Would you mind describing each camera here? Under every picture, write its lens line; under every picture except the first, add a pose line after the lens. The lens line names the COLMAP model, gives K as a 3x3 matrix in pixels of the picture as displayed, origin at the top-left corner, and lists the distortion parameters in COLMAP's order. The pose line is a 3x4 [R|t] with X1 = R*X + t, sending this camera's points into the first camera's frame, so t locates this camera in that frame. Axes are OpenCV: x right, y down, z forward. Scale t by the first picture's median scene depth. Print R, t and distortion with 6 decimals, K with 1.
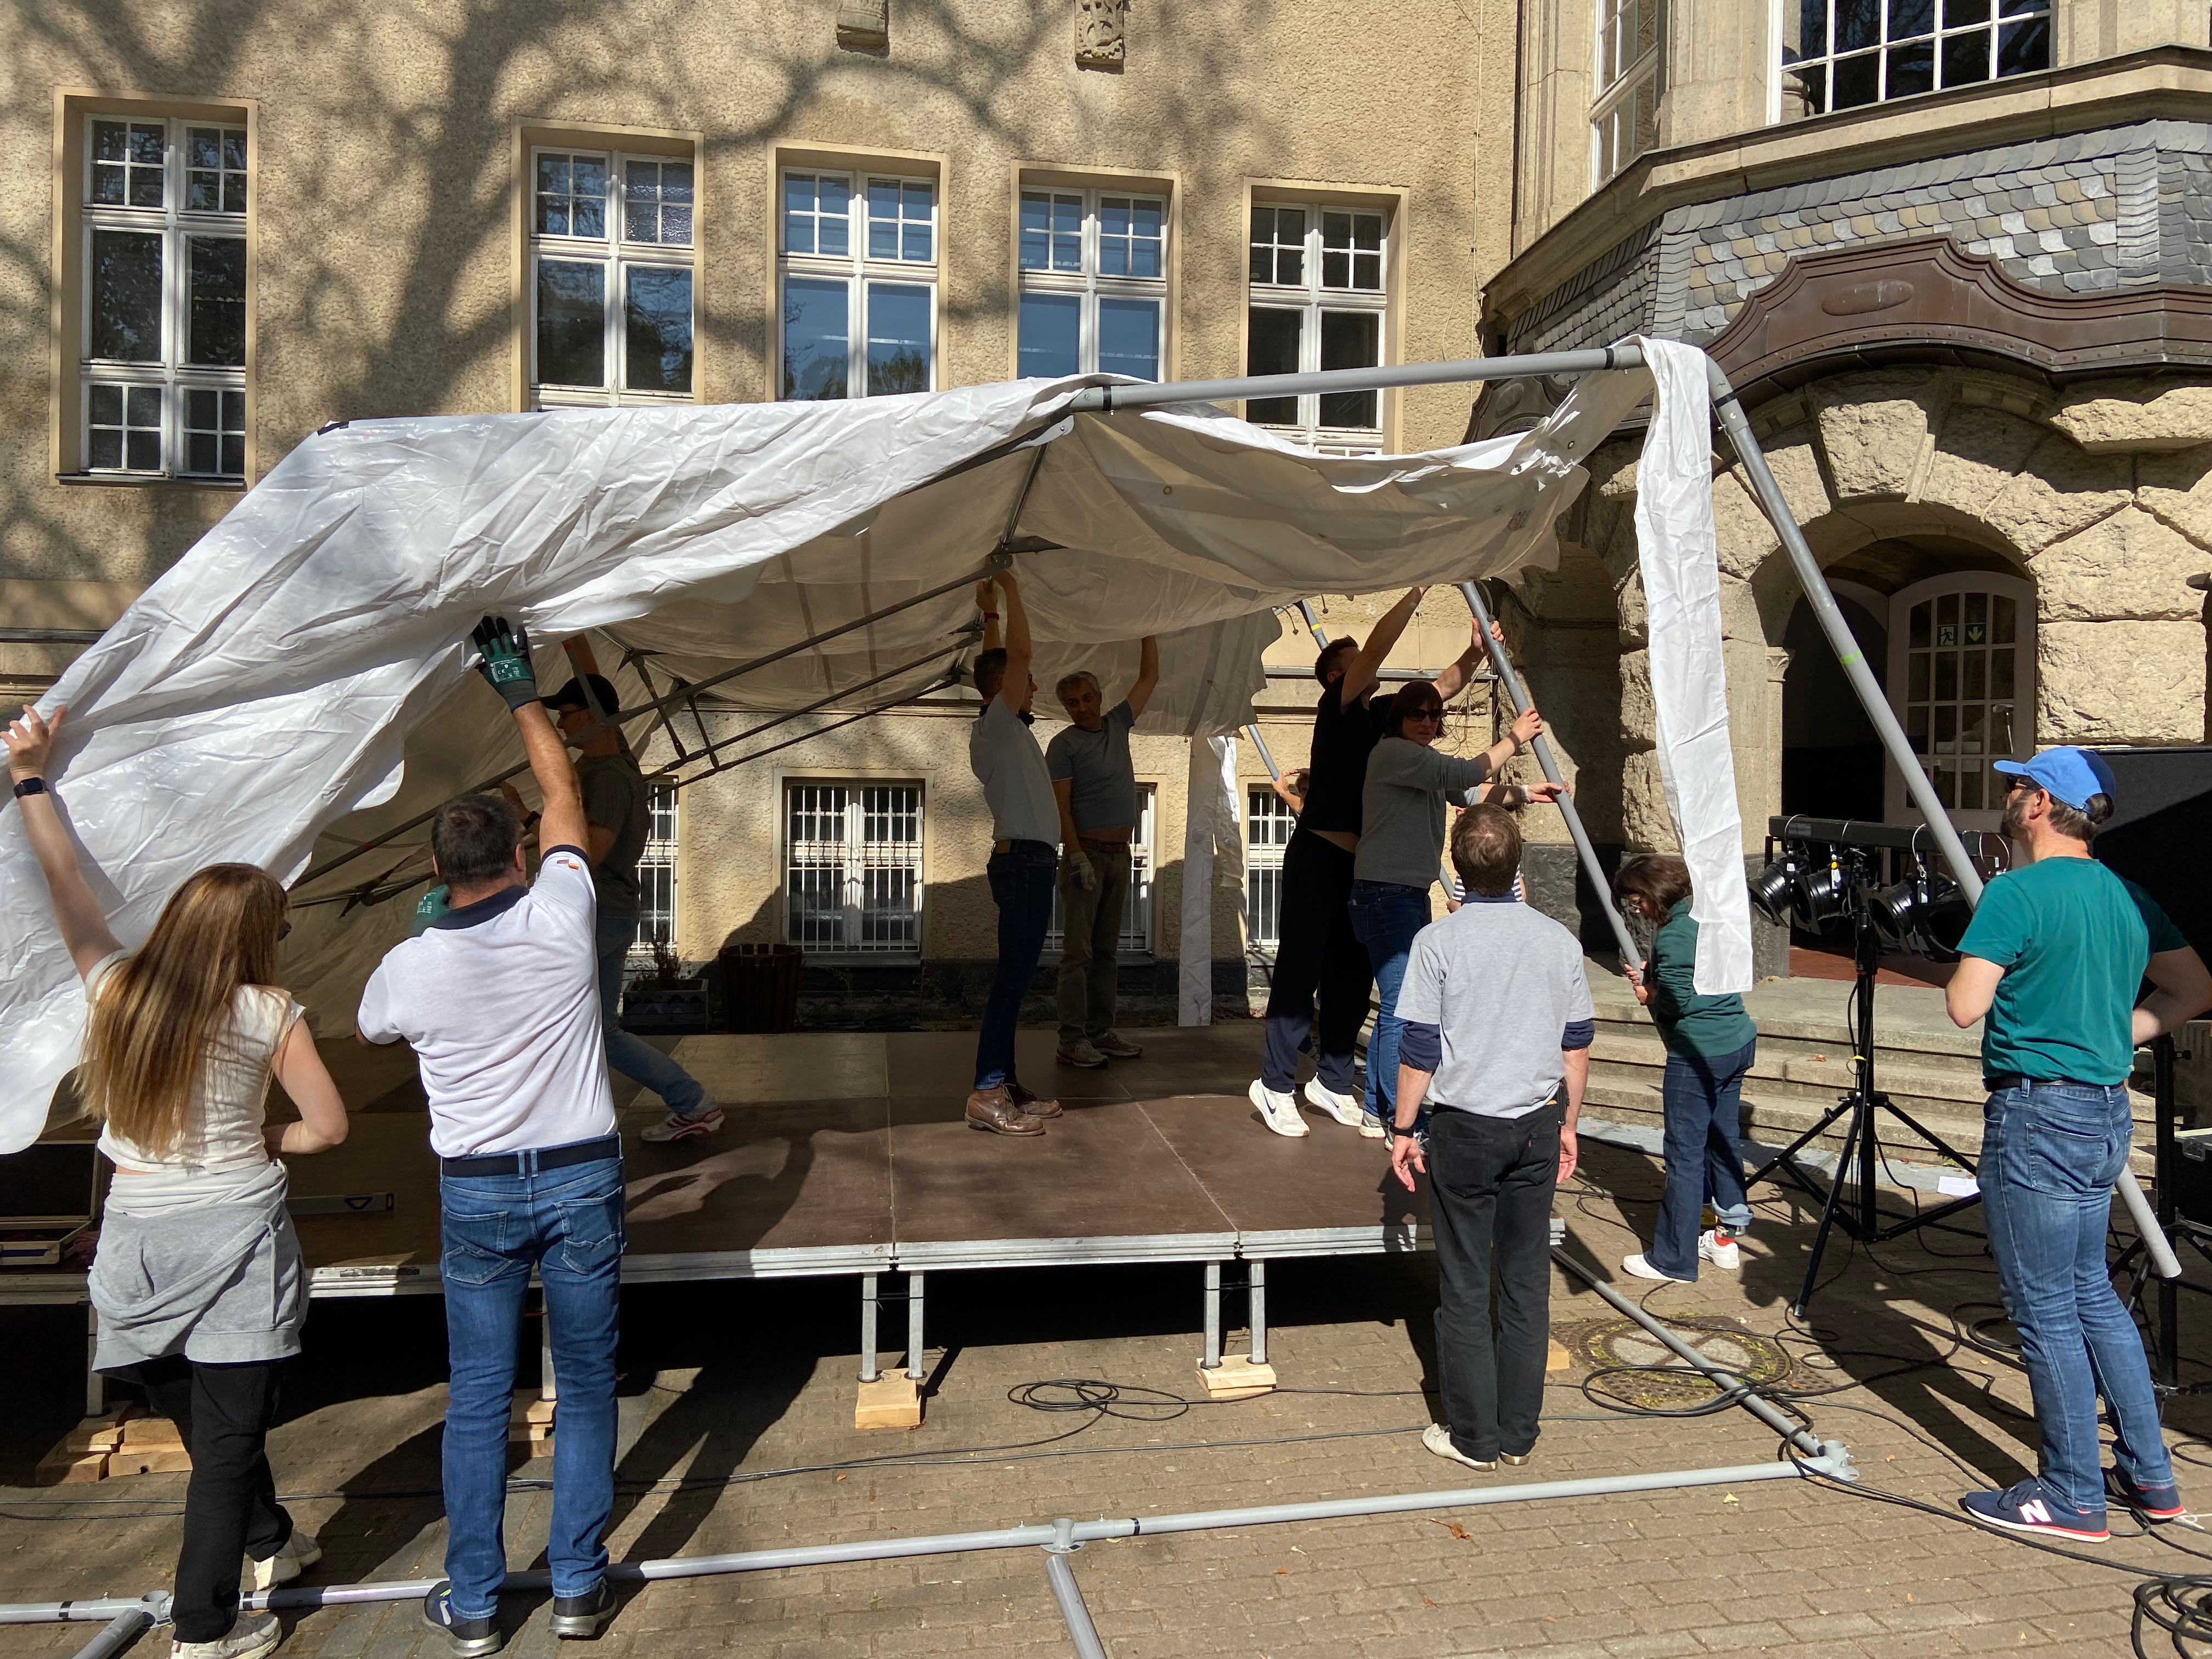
lens RADIAL K [[1656.8, 0, 1129.7], [0, 1656.8, 801.9], [0, 0, 1]] dist [0.114150, -0.137079]
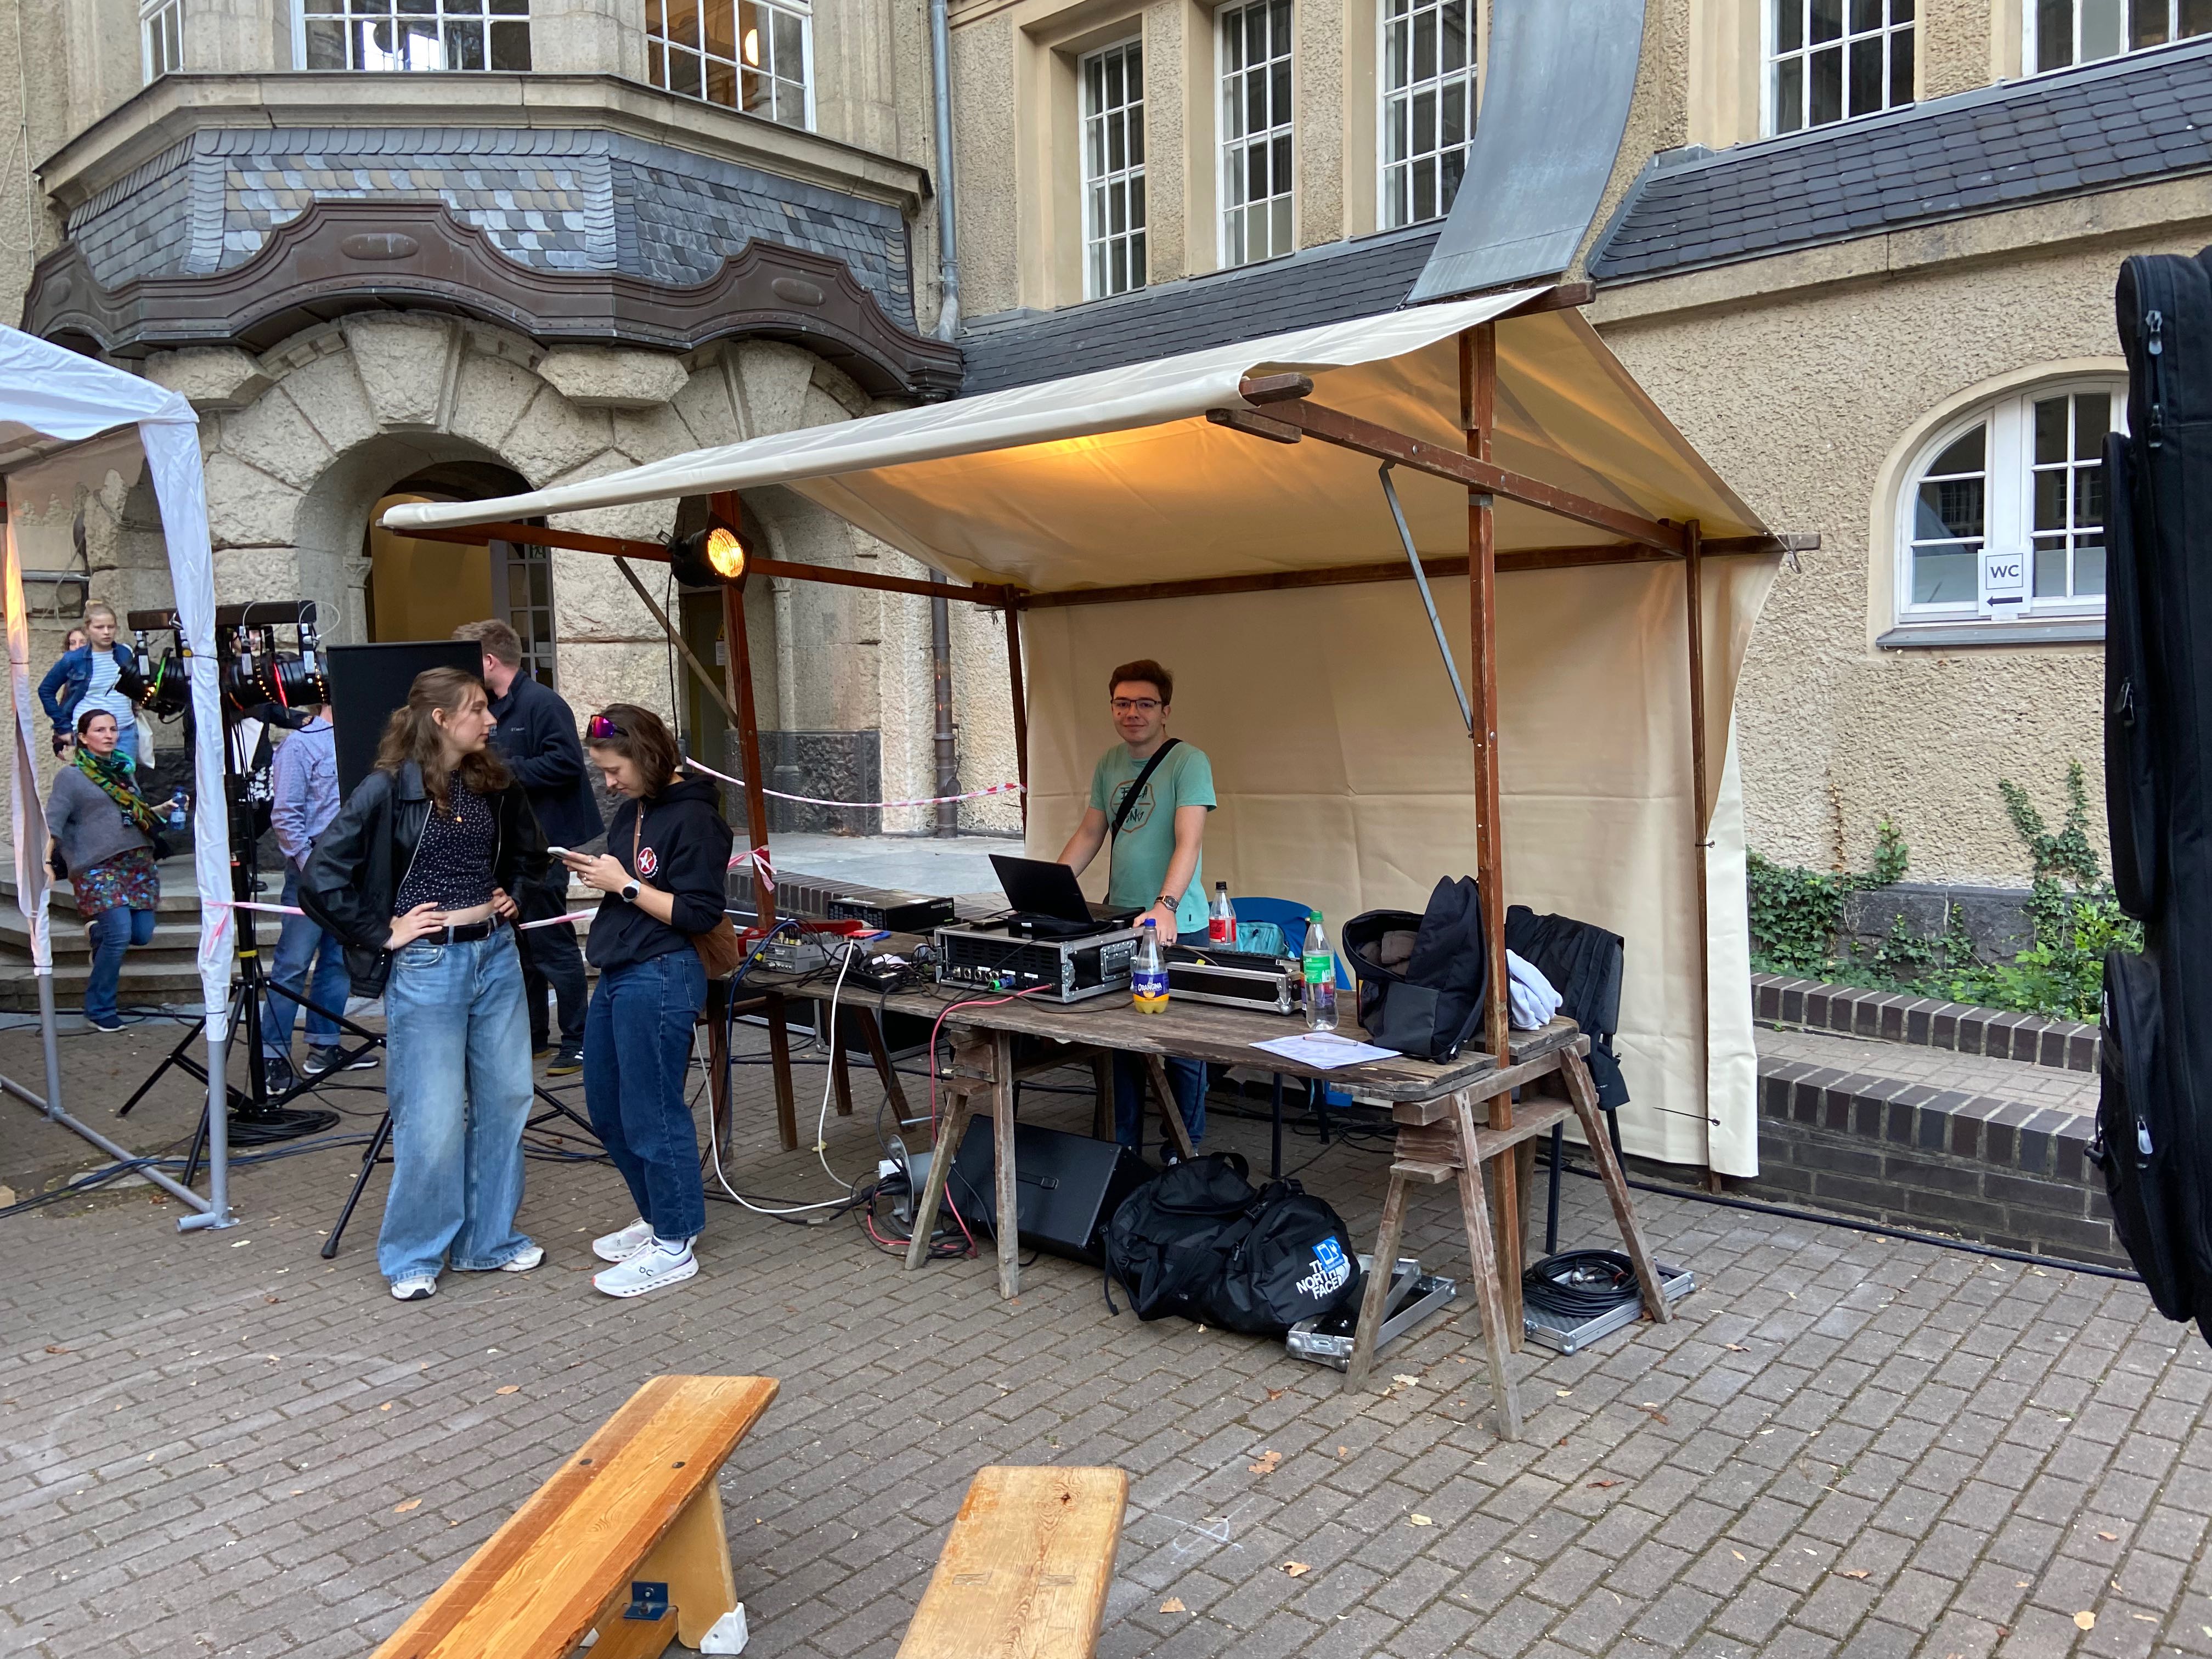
lens RADIAL K [[1656.8, 0, 1096.2], [0, 1656.8, 795.6], [0, 0, 1]] dist [0.114150, -0.137079]
pose [[0.783248, -0.073259, 0.617378, 0.080065], [0.039475, 0.996890, 0.068211, 0.007945], [-0.620454, -0.029055, 0.783704, -0.177458]]
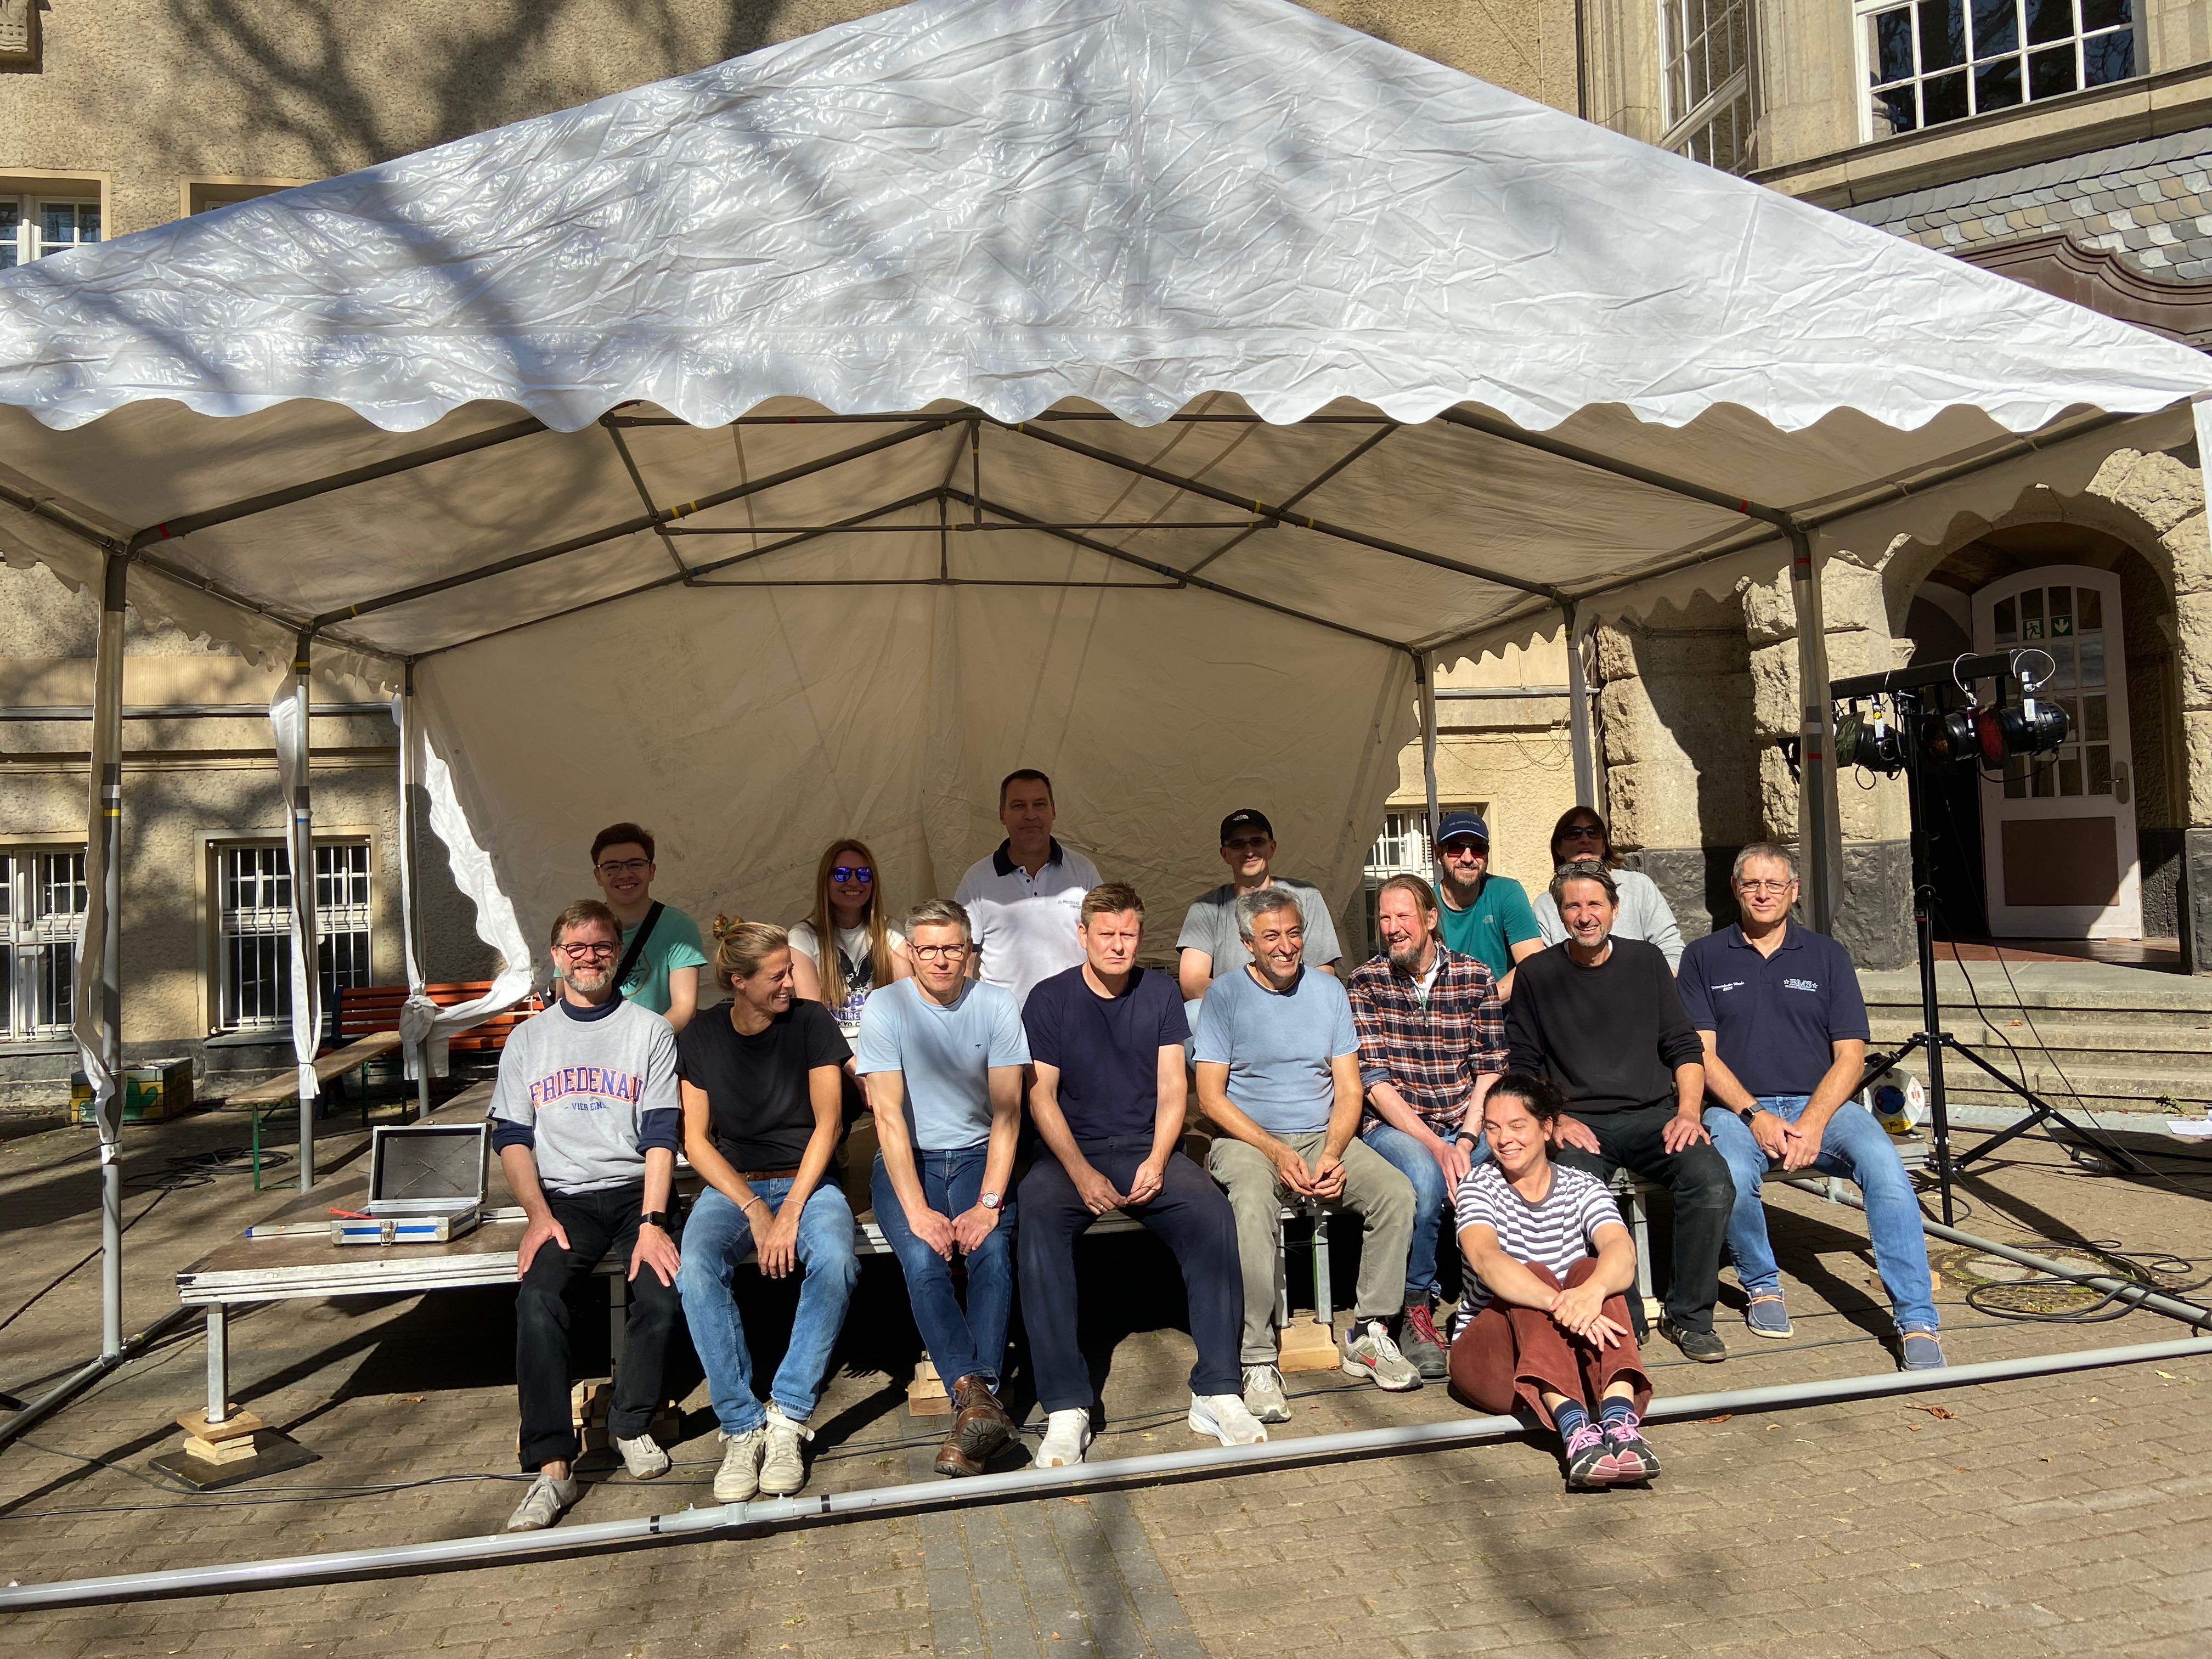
lens RADIAL K [[1656.8, 0, 1121.4], [0, 1656.8, 803.5], [0, 0, 1]] dist [0.114150, -0.137079]
pose [[0.998426, -0.048481, 0.028202, -0.134896], [0.049761, 0.997673, -0.046618, 0.035396], [-0.025876, 0.047948, 0.998515, -0.015980]]
